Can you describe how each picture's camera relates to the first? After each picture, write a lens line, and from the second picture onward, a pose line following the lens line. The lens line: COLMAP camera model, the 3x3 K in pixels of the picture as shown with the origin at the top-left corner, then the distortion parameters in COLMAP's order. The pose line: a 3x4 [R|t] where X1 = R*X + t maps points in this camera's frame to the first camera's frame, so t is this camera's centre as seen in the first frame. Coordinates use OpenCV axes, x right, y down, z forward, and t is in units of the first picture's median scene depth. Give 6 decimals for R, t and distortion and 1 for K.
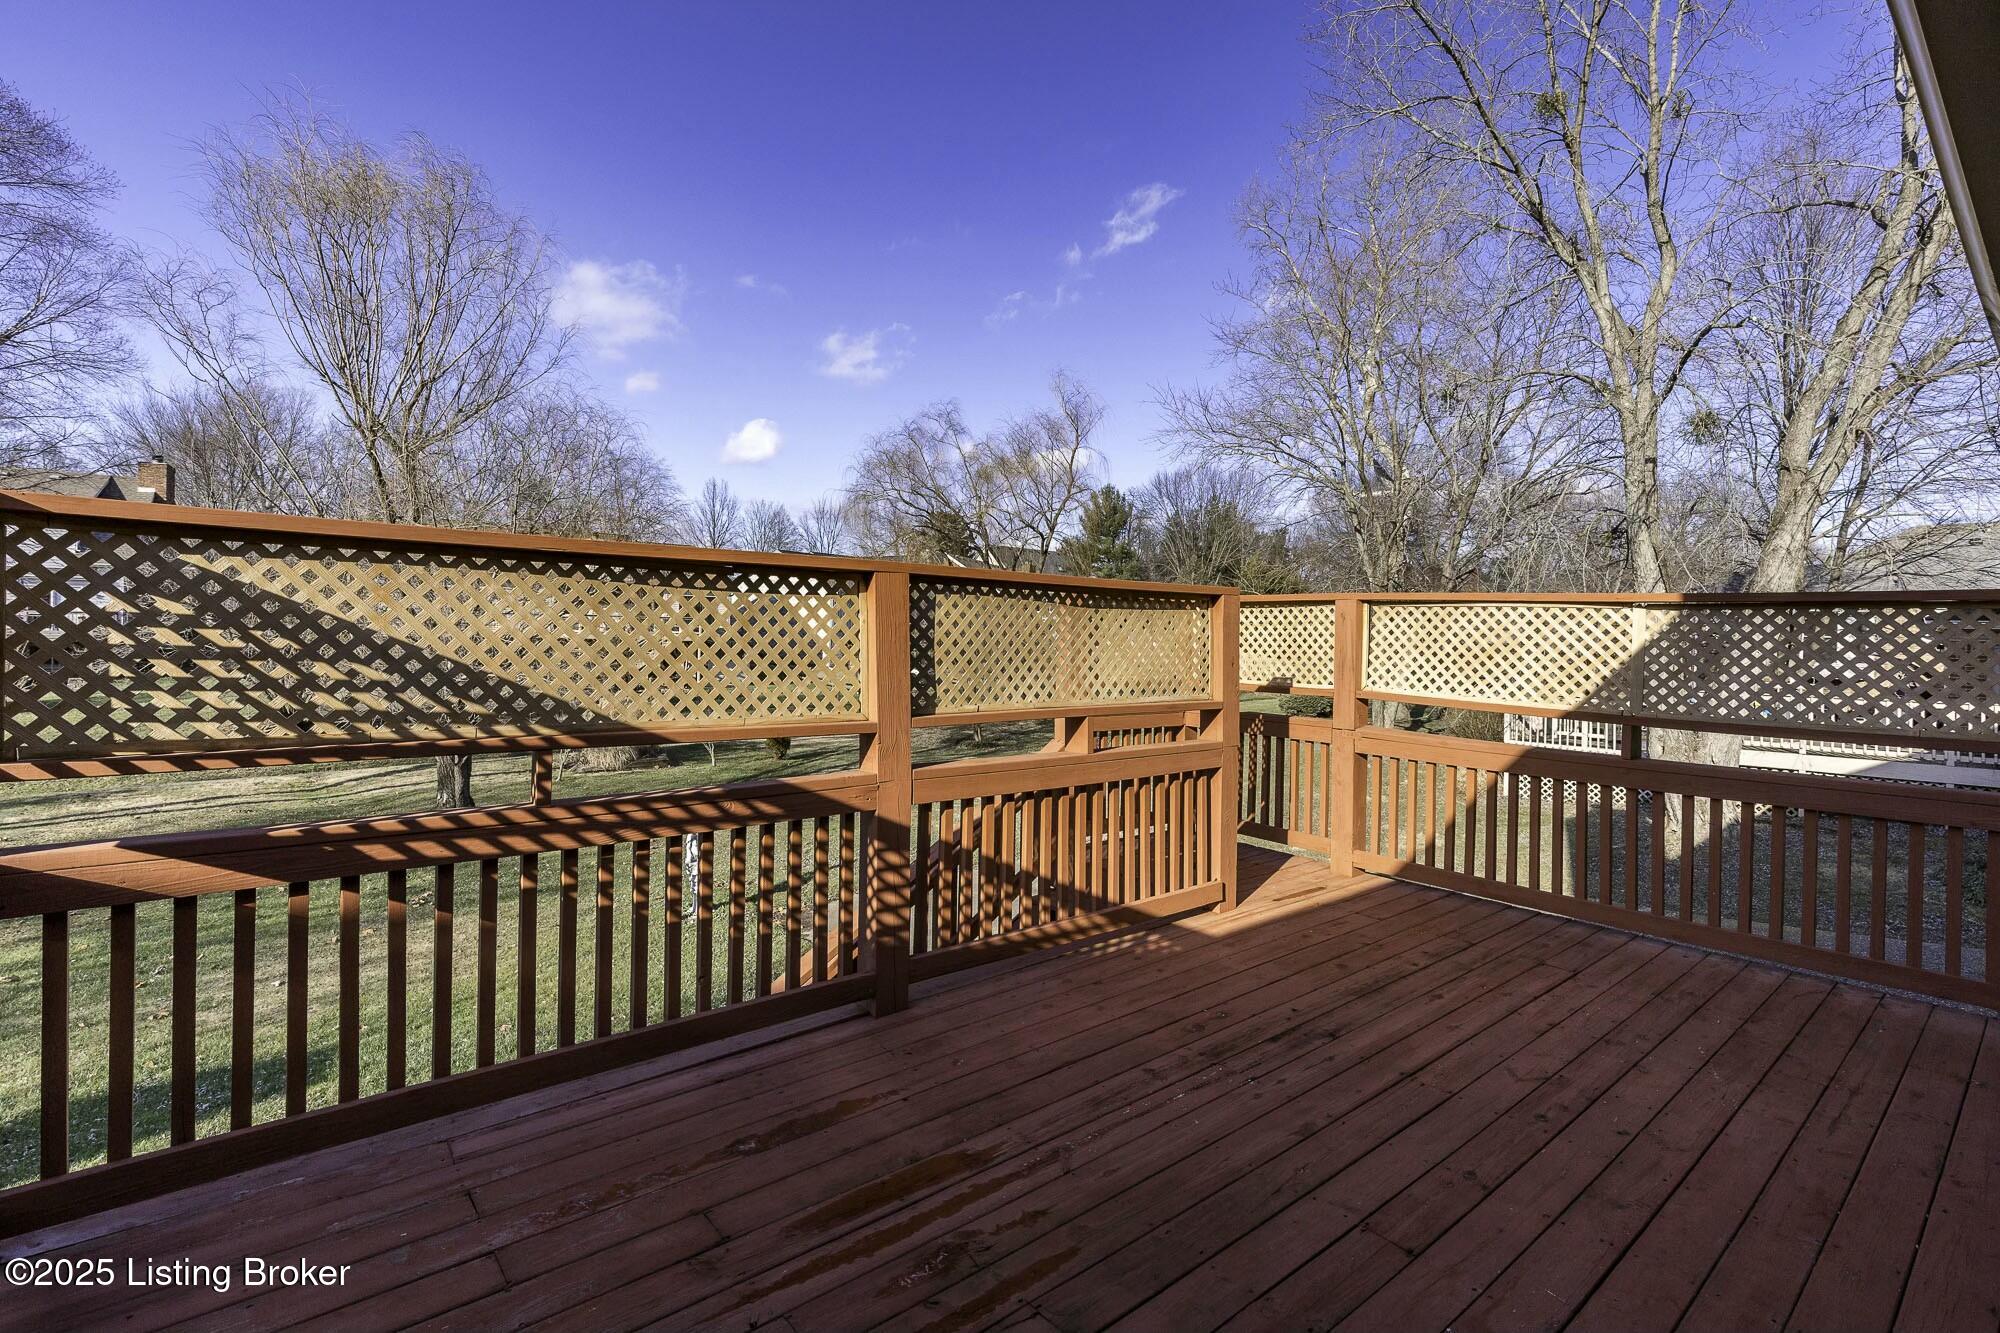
lens RADIAL K [[912.5, 0, 997.4], [0, 912.5, 631.8], [0, 0, 1]] dist [0.001538, -0.000152]
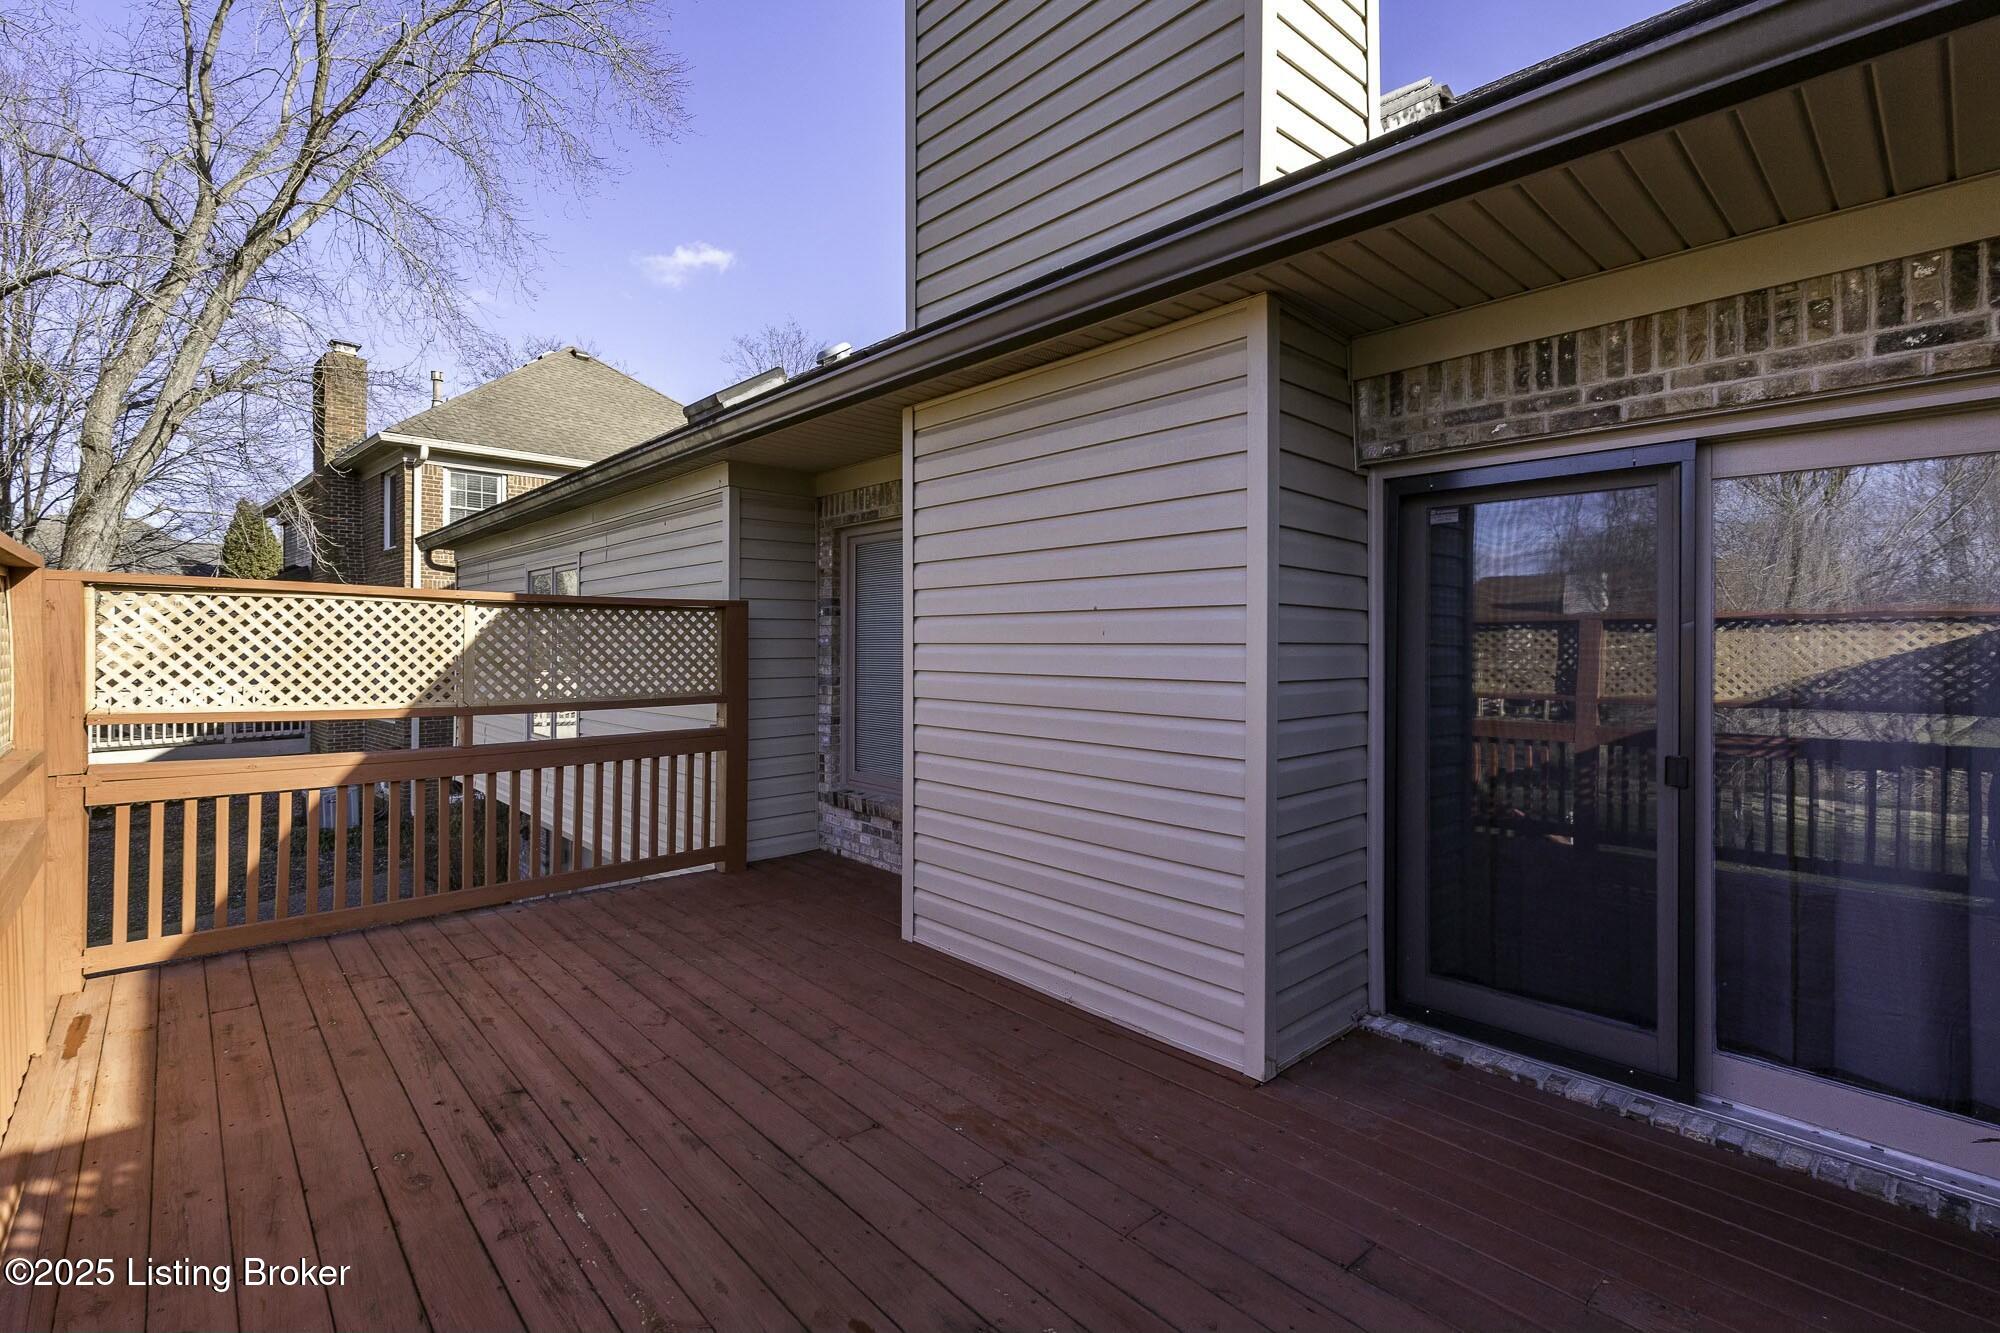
lens RADIAL K [[912.5, 0, 997.4], [0, 912.5, 631.8], [0, 0, 1]] dist [0.001538, -0.000152]
pose [[-0.047823, -0.010647, 0.998799, -0.433974], [-0.001695, 0.999943, 0.010578, -0.007848], [-0.998854, -0.001187, -0.047838, 0.481601]]
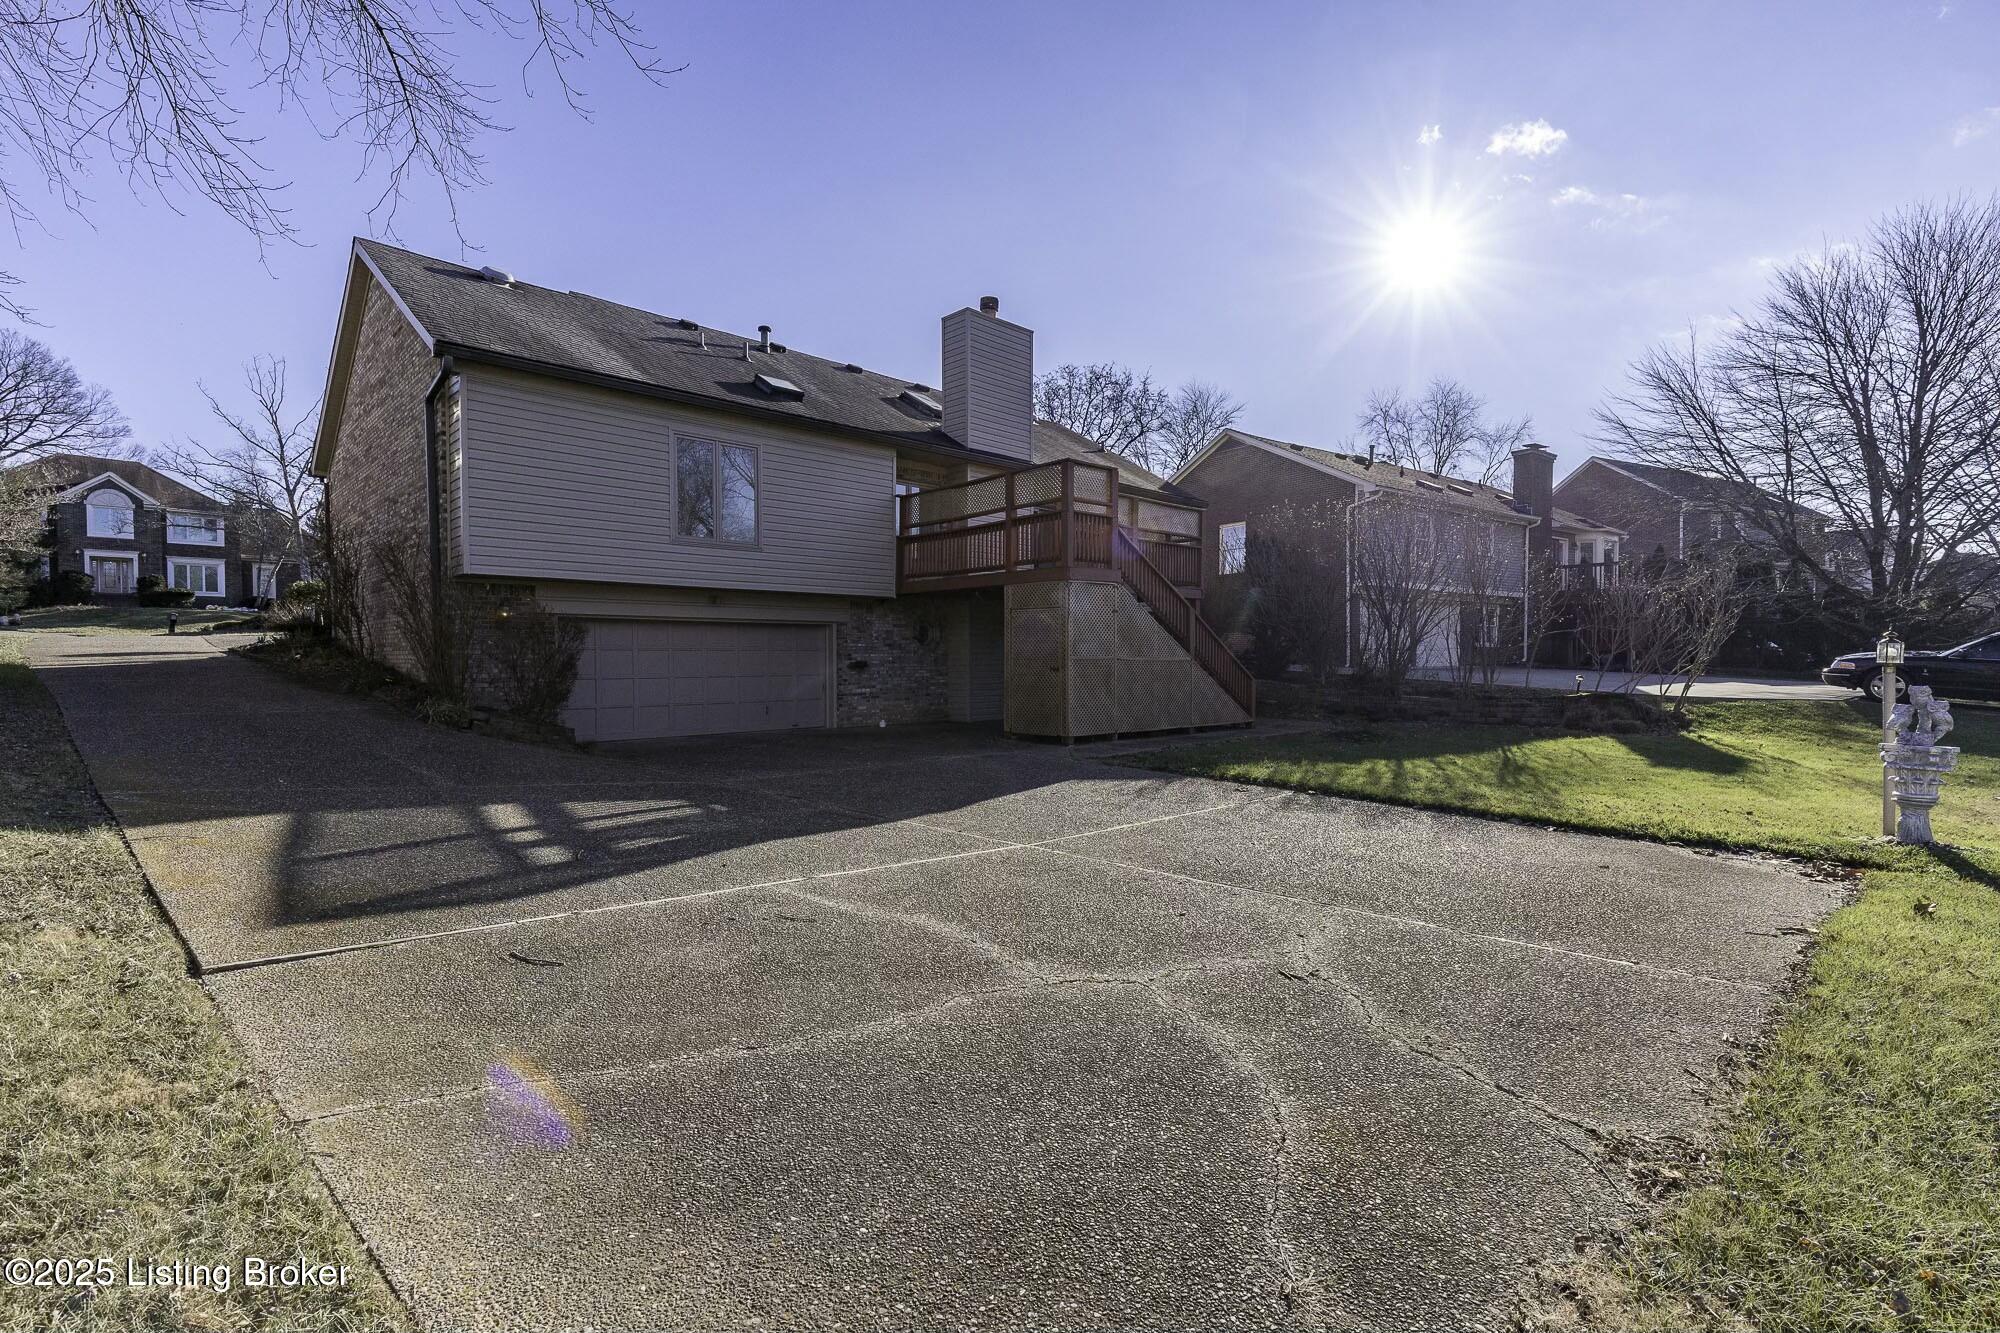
lens RADIAL K [[900.8, 0, 994.5], [0, 900.8, 653.2], [0, 0, 1]] dist [0.002955, 0.000000]
pose [[-0.996354, -0.020685, -0.082775, 0.960472], [-0.020762, 0.999784, 0.000072, 0.733272], [0.082755, 0.001791, -0.996568, 5.357974]]
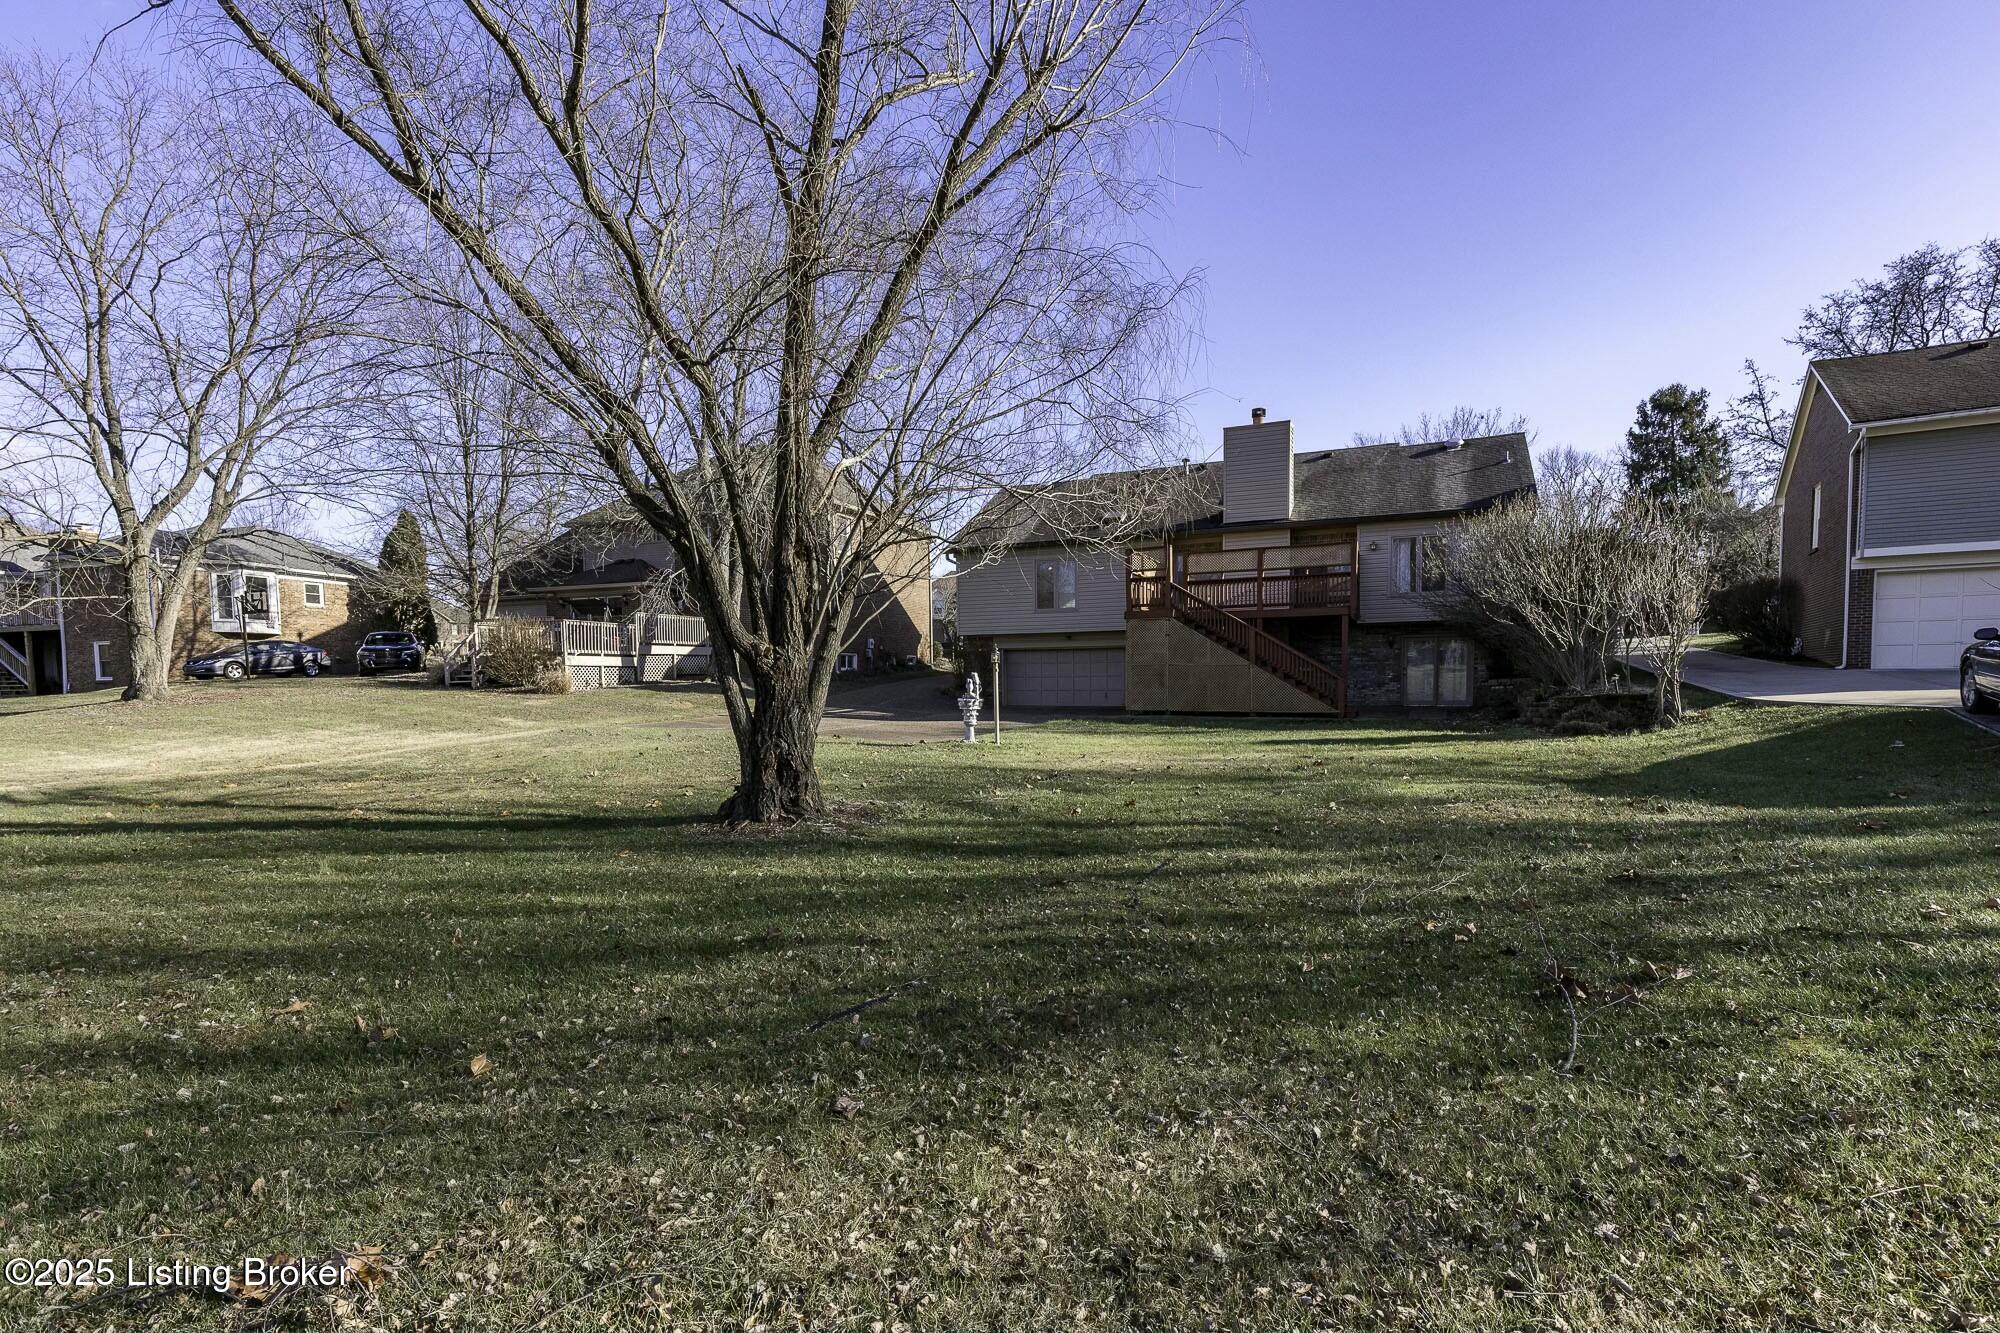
lens RADIAL K [[926.1, 0, 1009.8], [0, 926.1, 714.7], [0, 0, 1]] dist [0.001619, -0.000059]
pose [[-0.451689, -0.054993, 0.890479, -5.157991], [0.005284, 0.997916, 0.064308, 0.673790], [-0.892160, 0.033752, -0.450457, 5.447193]]
